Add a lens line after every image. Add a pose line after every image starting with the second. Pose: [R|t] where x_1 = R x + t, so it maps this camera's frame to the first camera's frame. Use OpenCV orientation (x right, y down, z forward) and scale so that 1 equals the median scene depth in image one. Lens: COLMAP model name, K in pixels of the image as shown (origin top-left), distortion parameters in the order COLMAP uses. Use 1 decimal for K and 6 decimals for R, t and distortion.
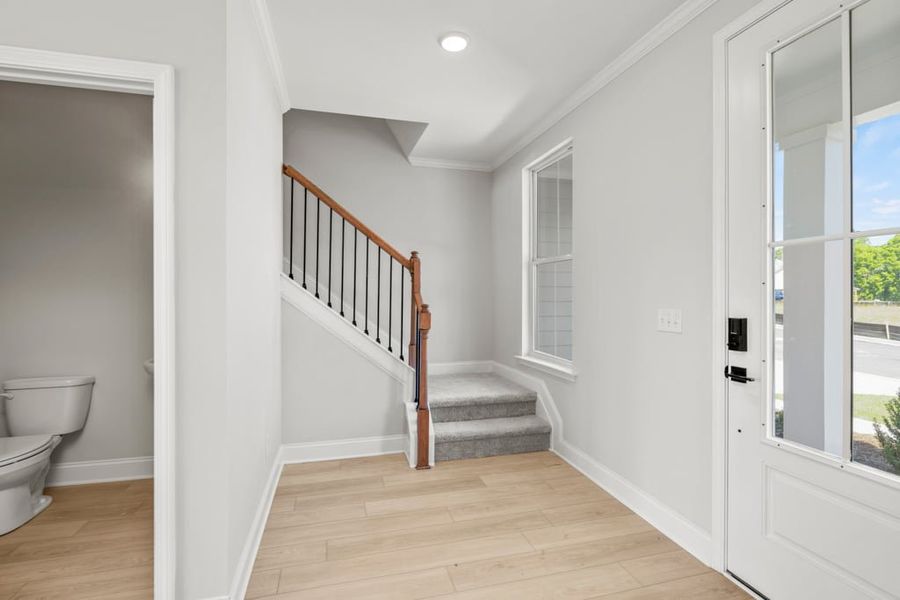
lens RADIAL K [[423.9, 0, 440.8], [0, 423.9, 304.7], [0, 0, 1]] dist [-0.001293, 0.001081]
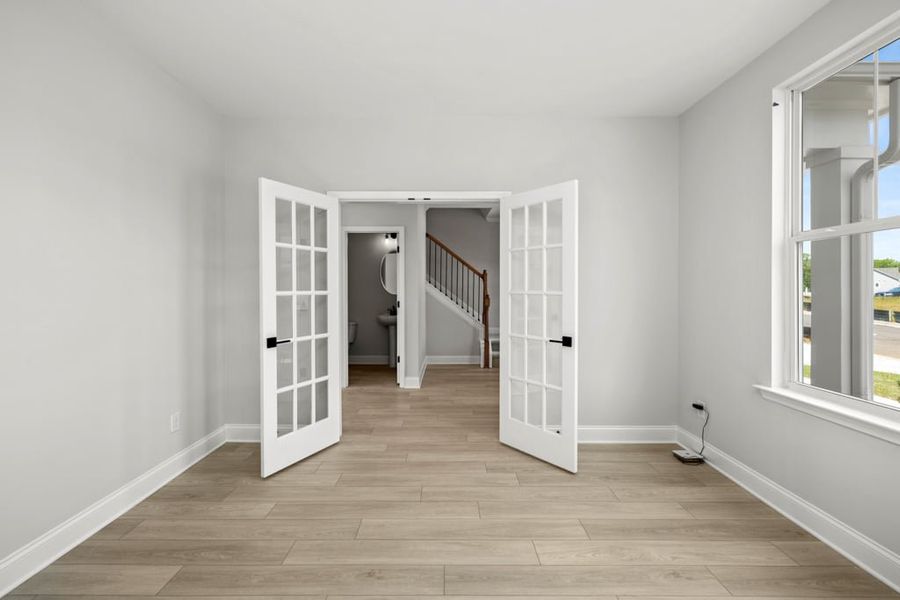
lens RADIAL K [[423.9, 0, 451.0], [0, 423.9, 292.6], [0, 0, 1]] dist [-0.001293, 0.001081]
pose [[0.966597, -0.000457, -0.256301, 0.328661], [-0.000697, 0.999990, -0.004410, -0.002686], [0.256301, 0.004442, 0.966587, -1.129350]]
